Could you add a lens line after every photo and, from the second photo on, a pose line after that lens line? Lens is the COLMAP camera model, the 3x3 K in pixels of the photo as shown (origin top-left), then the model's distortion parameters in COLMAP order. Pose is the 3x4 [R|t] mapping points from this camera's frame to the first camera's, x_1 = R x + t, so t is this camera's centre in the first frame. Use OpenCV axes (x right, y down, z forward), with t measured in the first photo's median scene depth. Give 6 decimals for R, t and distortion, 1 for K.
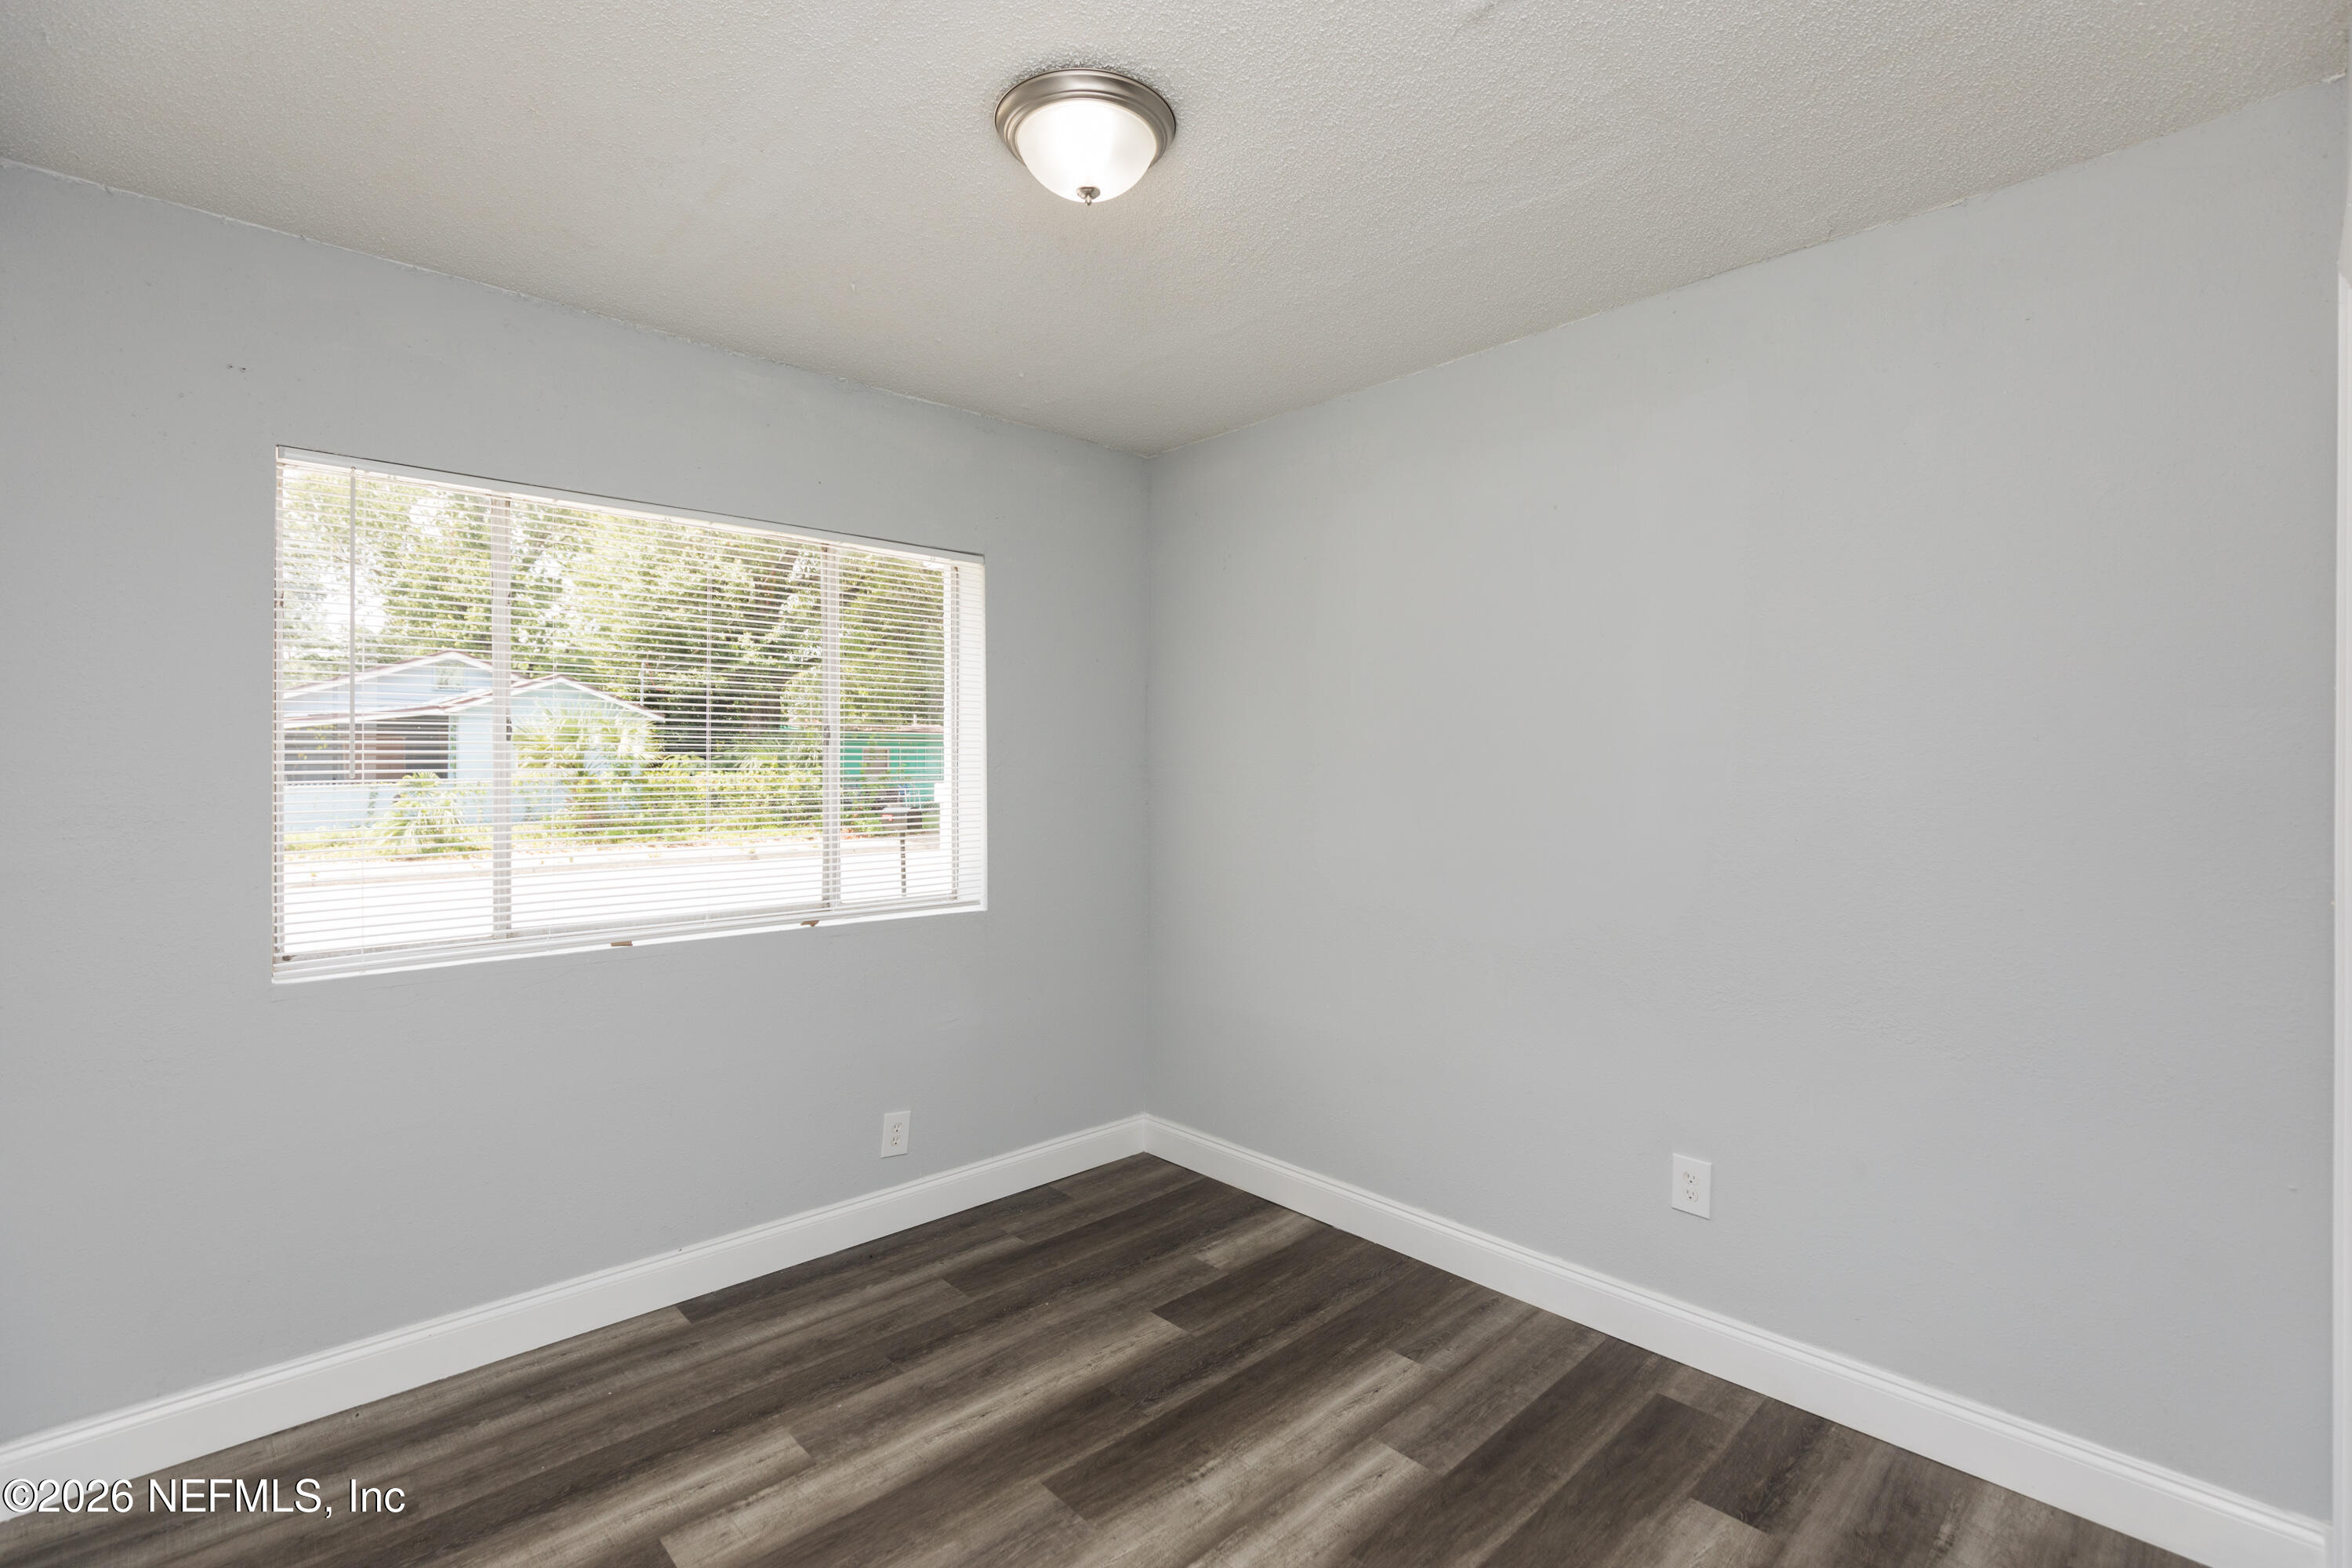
lens RADIAL K [[1064.6, 0, 1188.5], [0, 1064.6, 775.6], [0, 0, 1]] dist [0.005127, 0.000582]
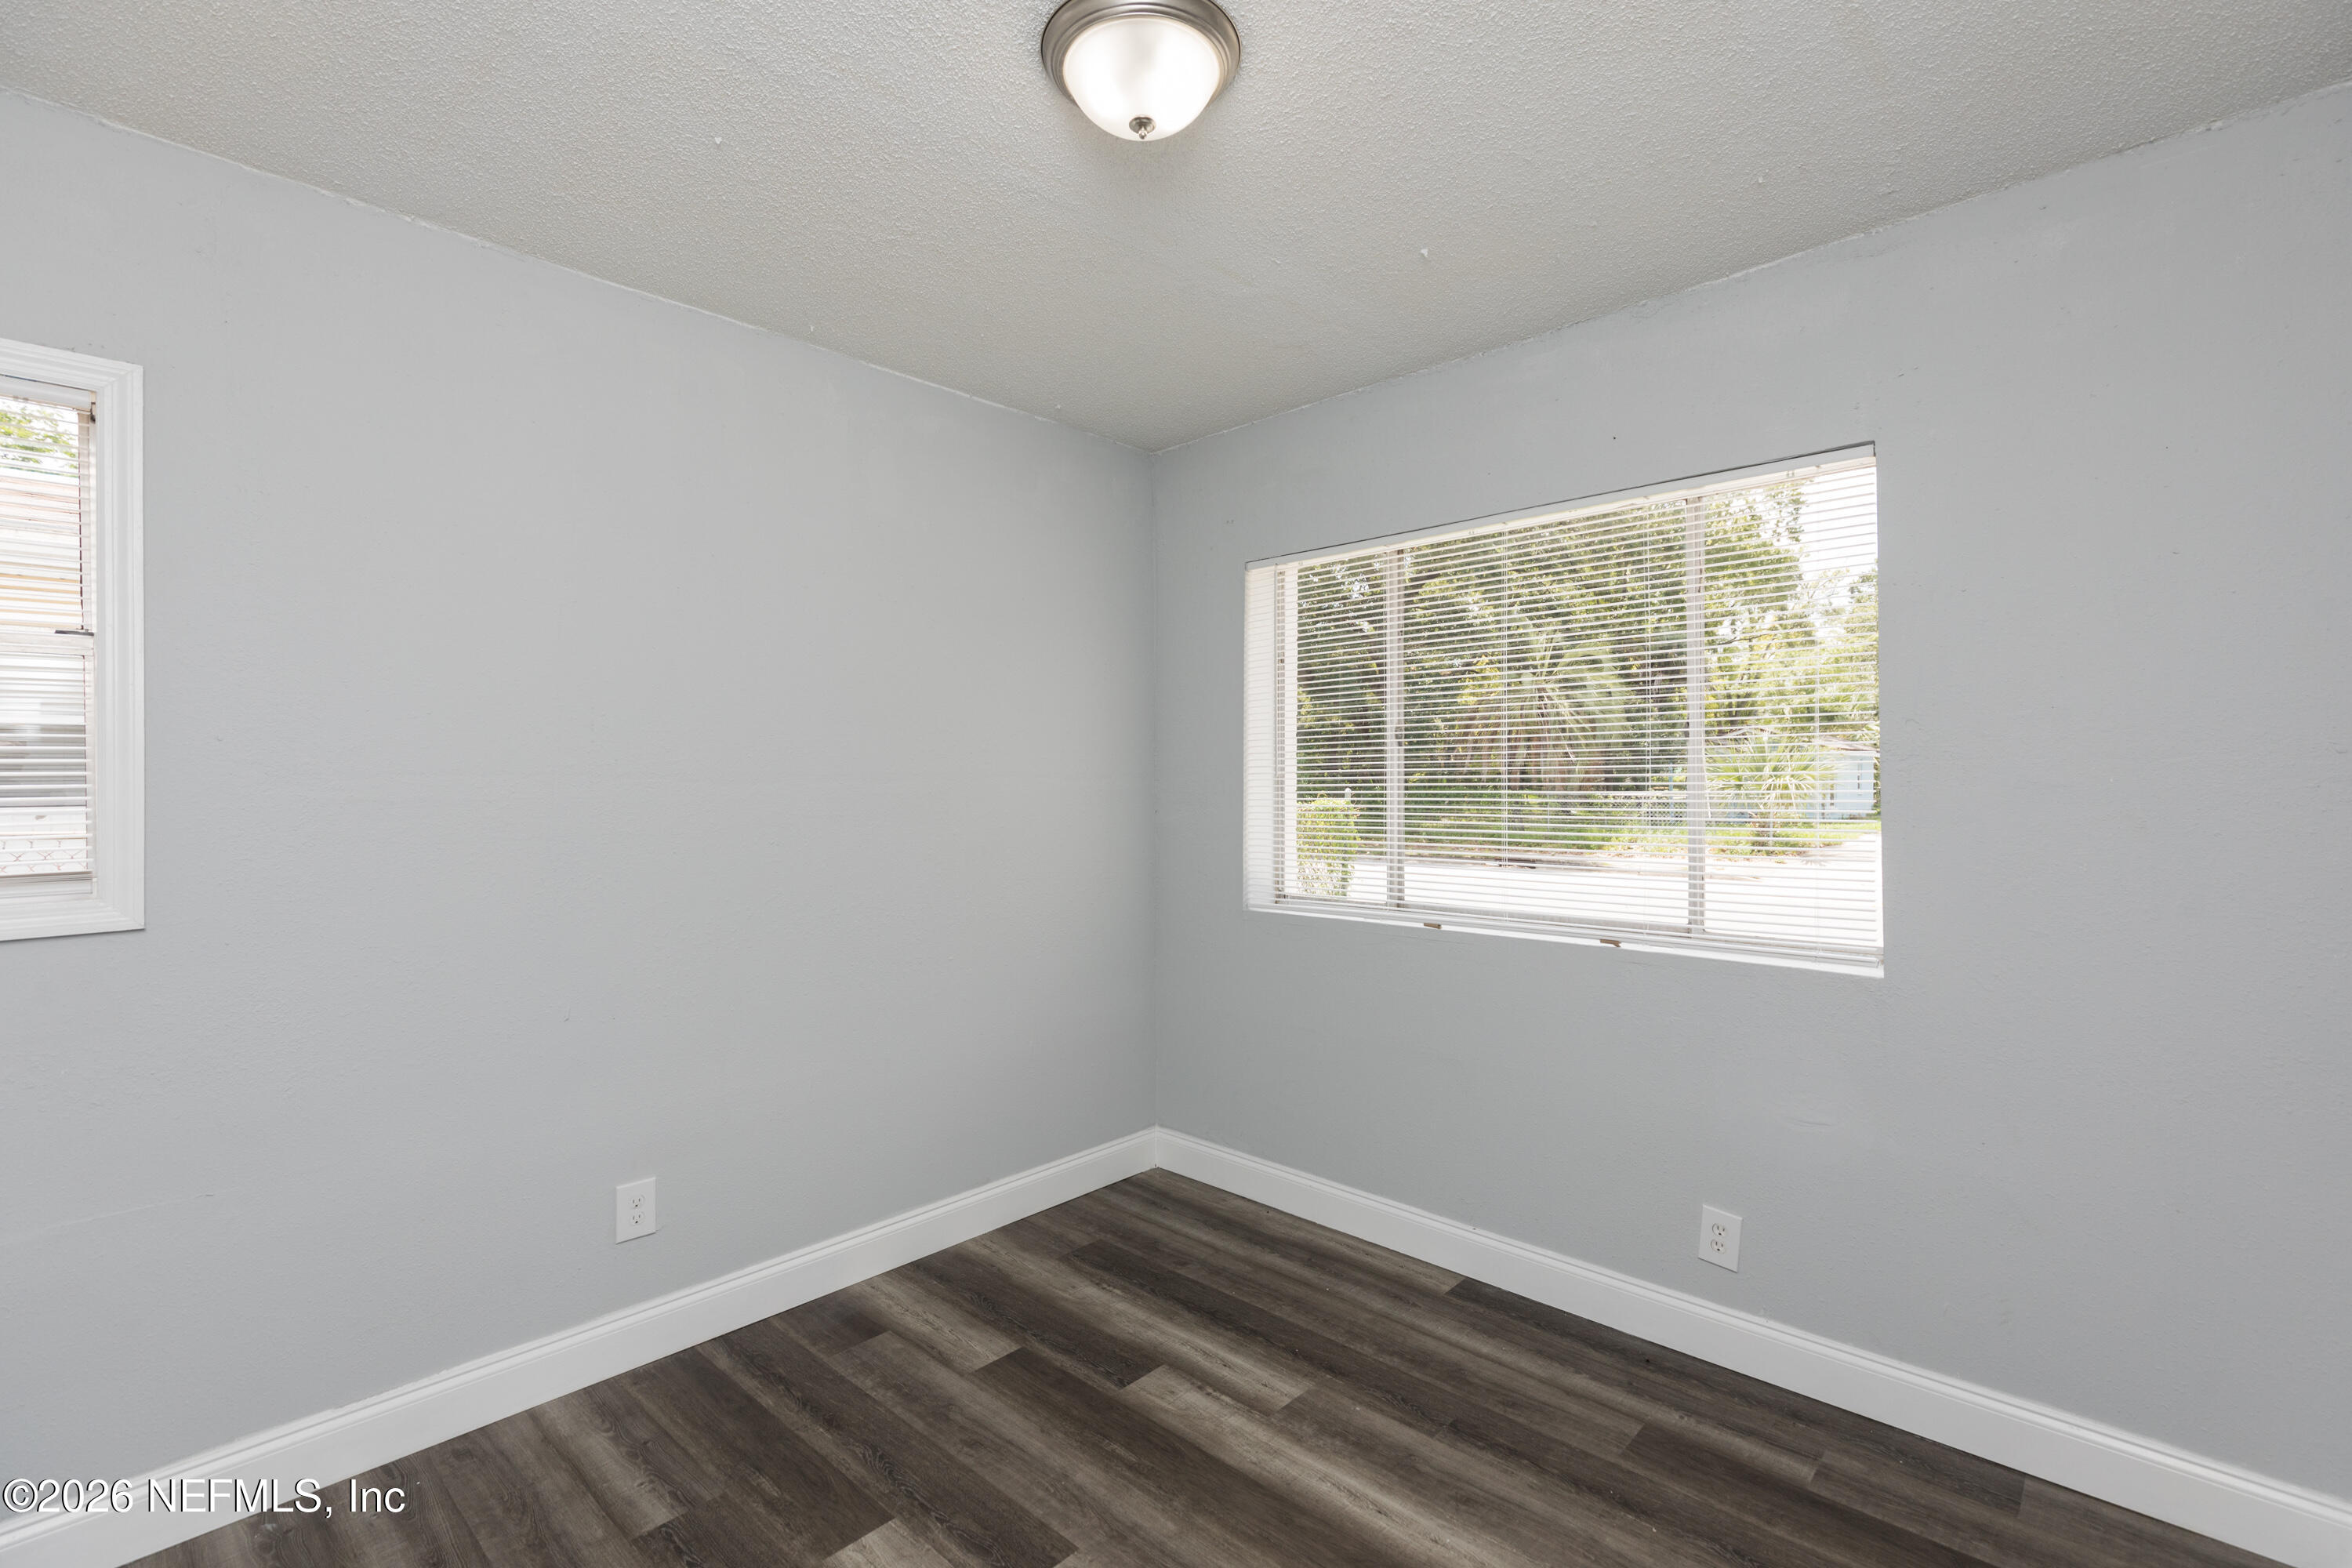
lens RADIAL K [[1064.6, 0, 1188.5], [0, 1064.6, 775.6], [0, 0, 1]] dist [0.005127, 0.000582]
pose [[0.064653, -0.002105, -0.997906, 0.614604], [-0.002029, 0.999995, -0.002241, 0.004007], [0.997906, 0.002170, 0.064649, 0.730042]]
